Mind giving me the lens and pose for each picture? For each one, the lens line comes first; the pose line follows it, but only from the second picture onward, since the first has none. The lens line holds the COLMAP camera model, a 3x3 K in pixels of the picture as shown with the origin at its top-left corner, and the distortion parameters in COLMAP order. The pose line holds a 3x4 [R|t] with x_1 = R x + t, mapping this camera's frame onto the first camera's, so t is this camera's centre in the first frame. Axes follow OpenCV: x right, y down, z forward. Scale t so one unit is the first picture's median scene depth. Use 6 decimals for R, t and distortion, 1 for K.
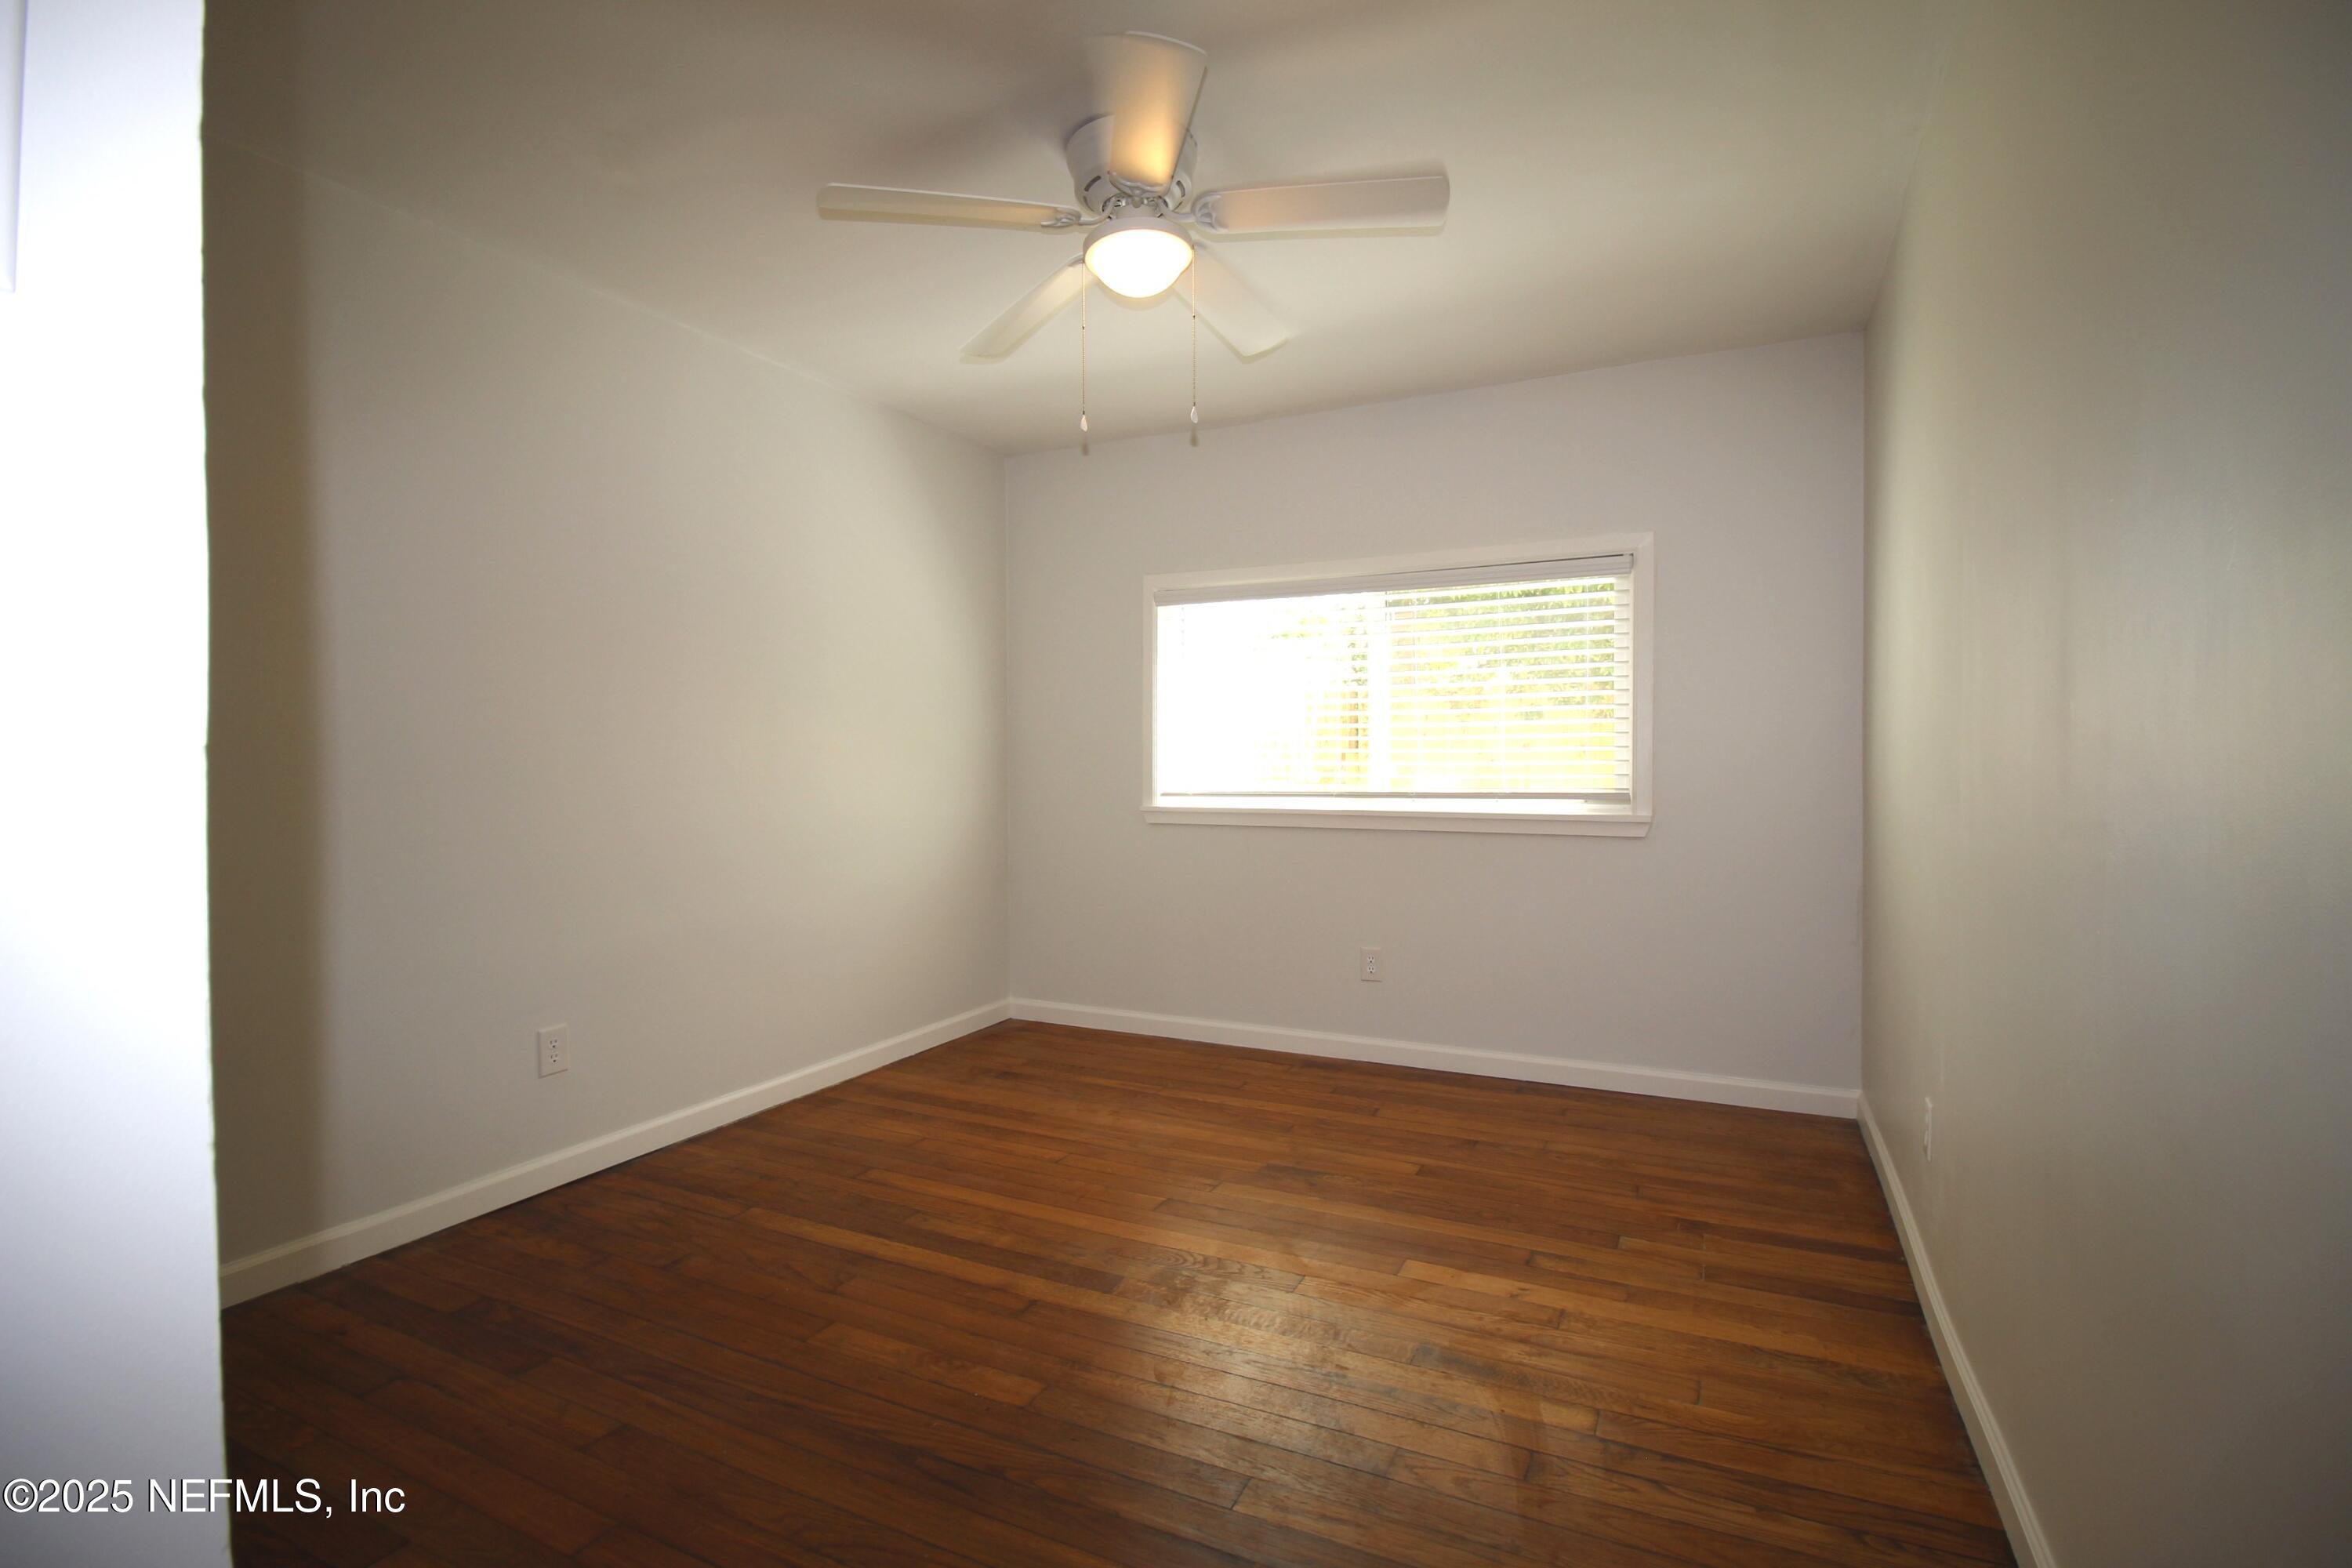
lens RADIAL K [[1089.2, 0, 1193.5], [0, 1089.2, 774.2], [0, 0, 1]] dist [-0.008239, -0.003758]
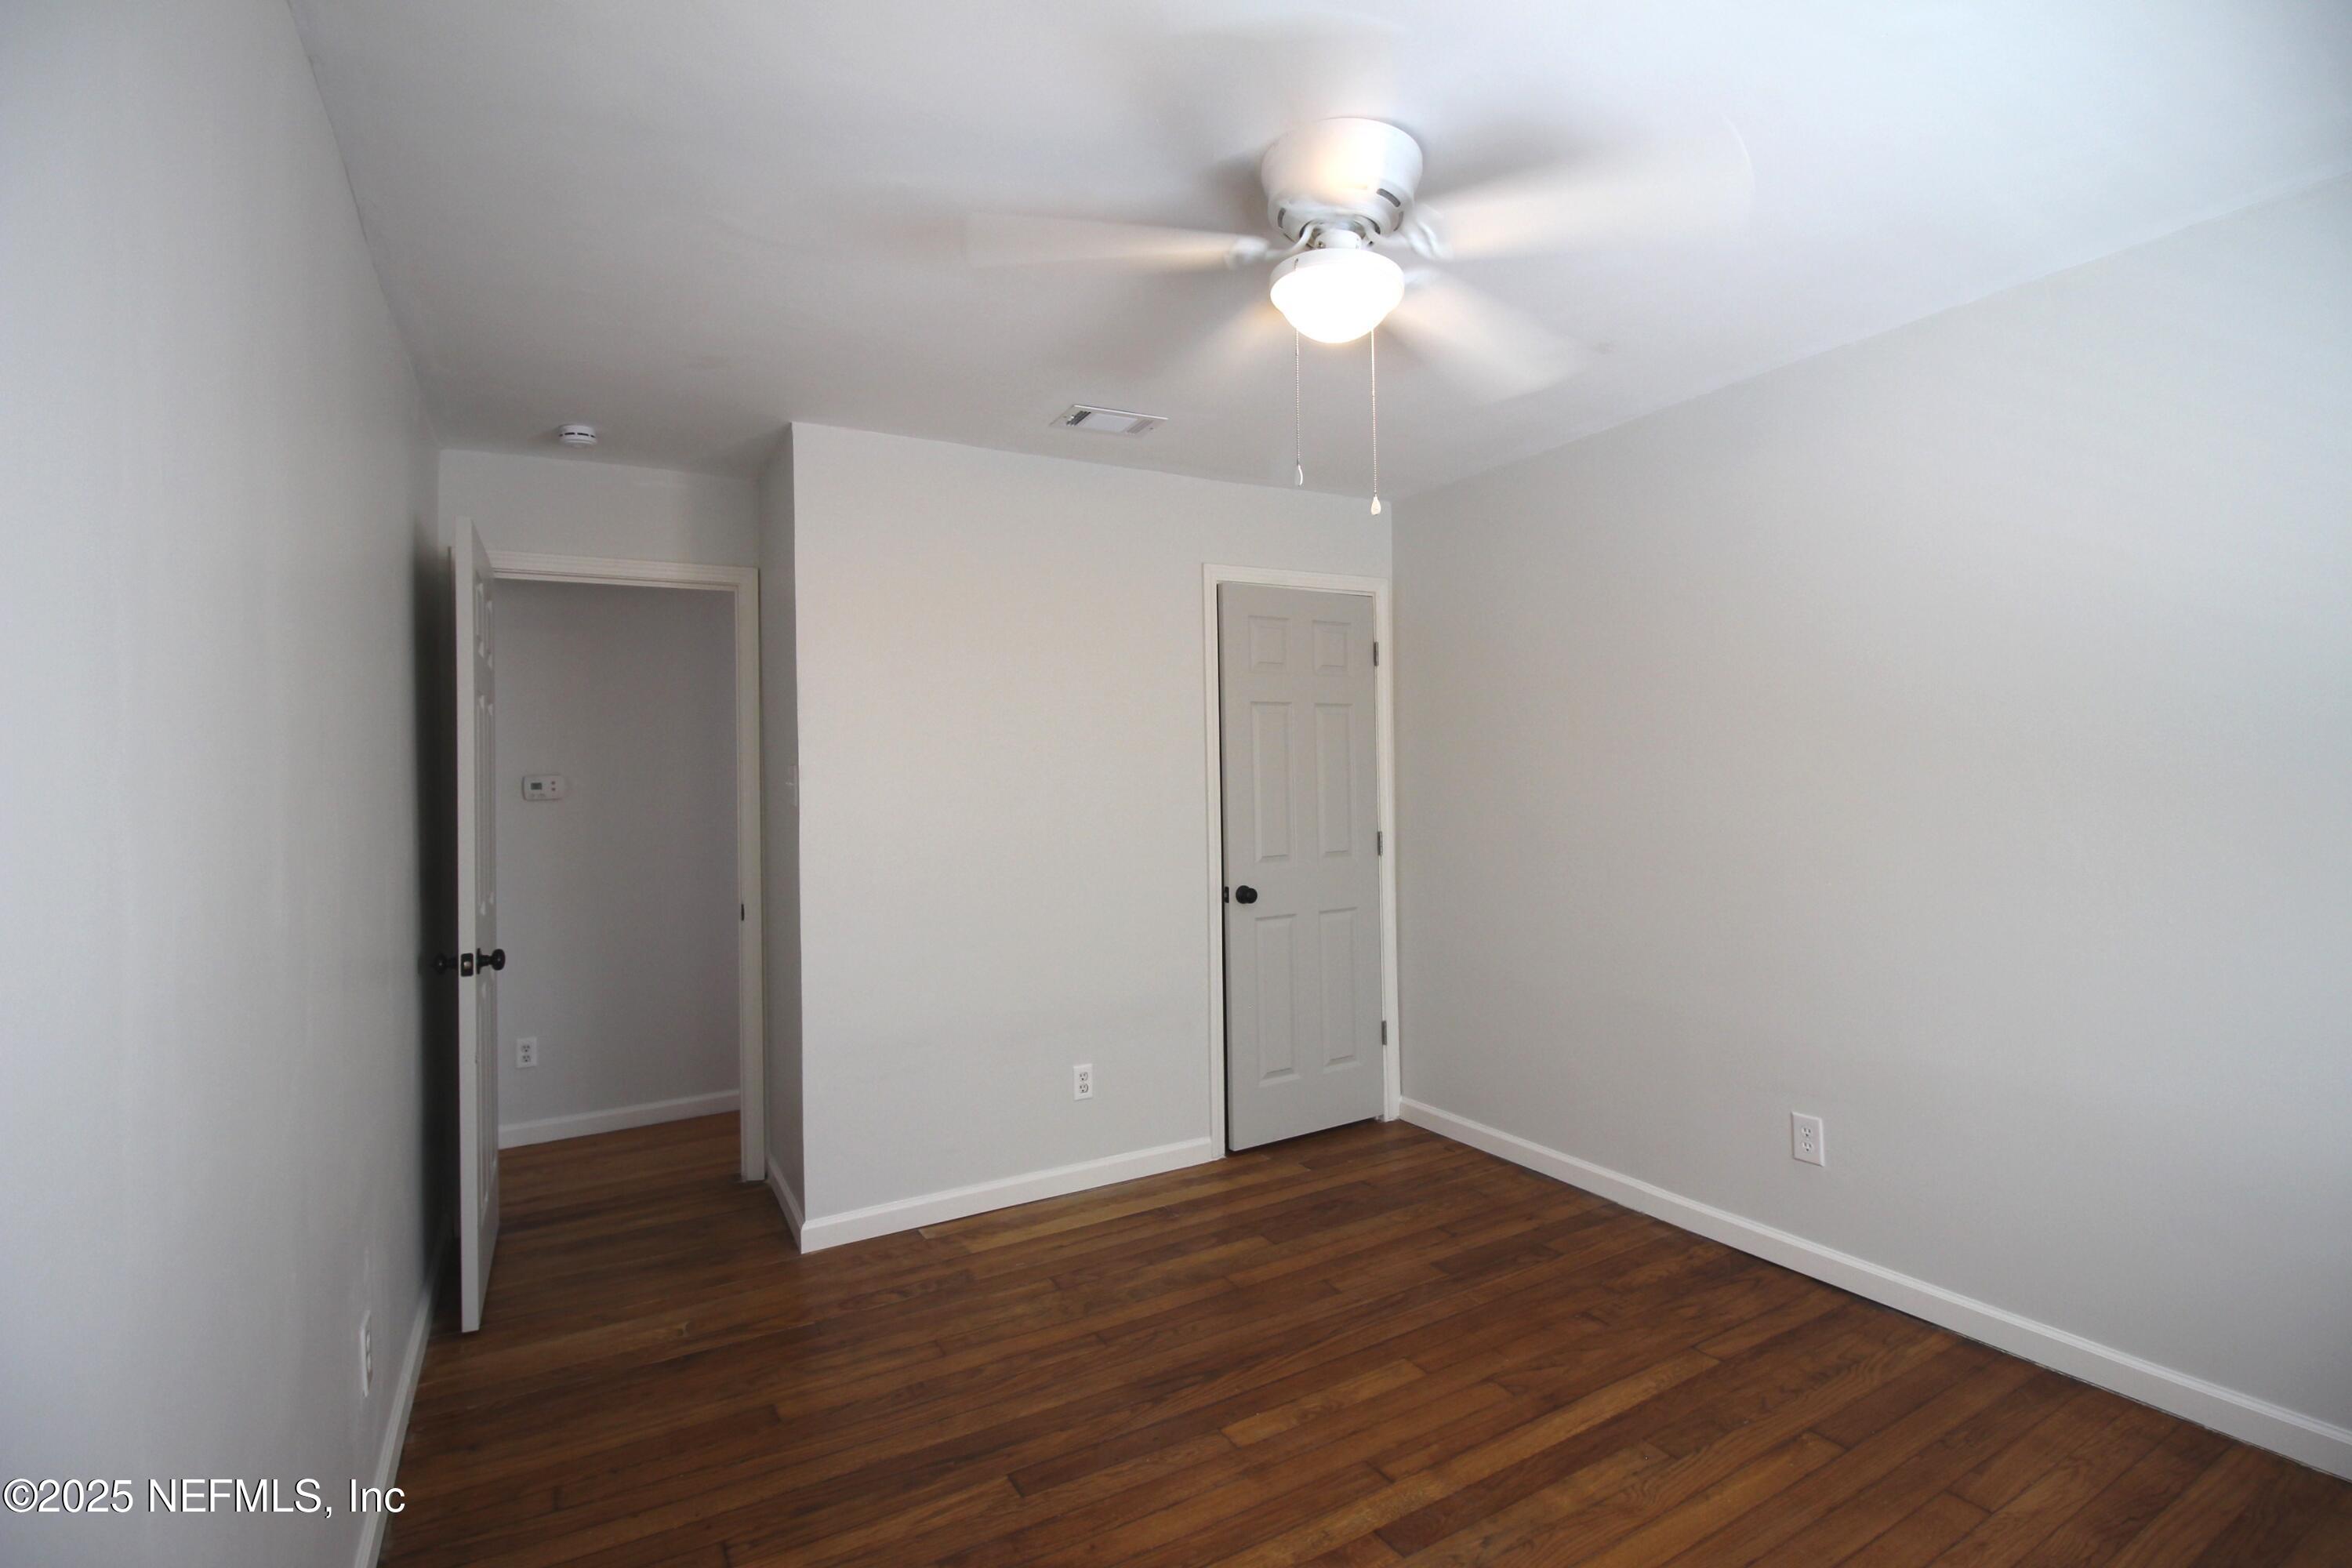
lens RADIAL K [[1089.2, 0, 1193.4], [0, 1089.2, 793.6], [0, 0, 1]] dist [-0.008239, -0.003758]
pose [[-0.563046, 0.024877, -0.826051, 0.619399], [0.008740, 0.999670, 0.024148, -0.105915], [0.826379, 0.006377, -0.563078, 1.234139]]
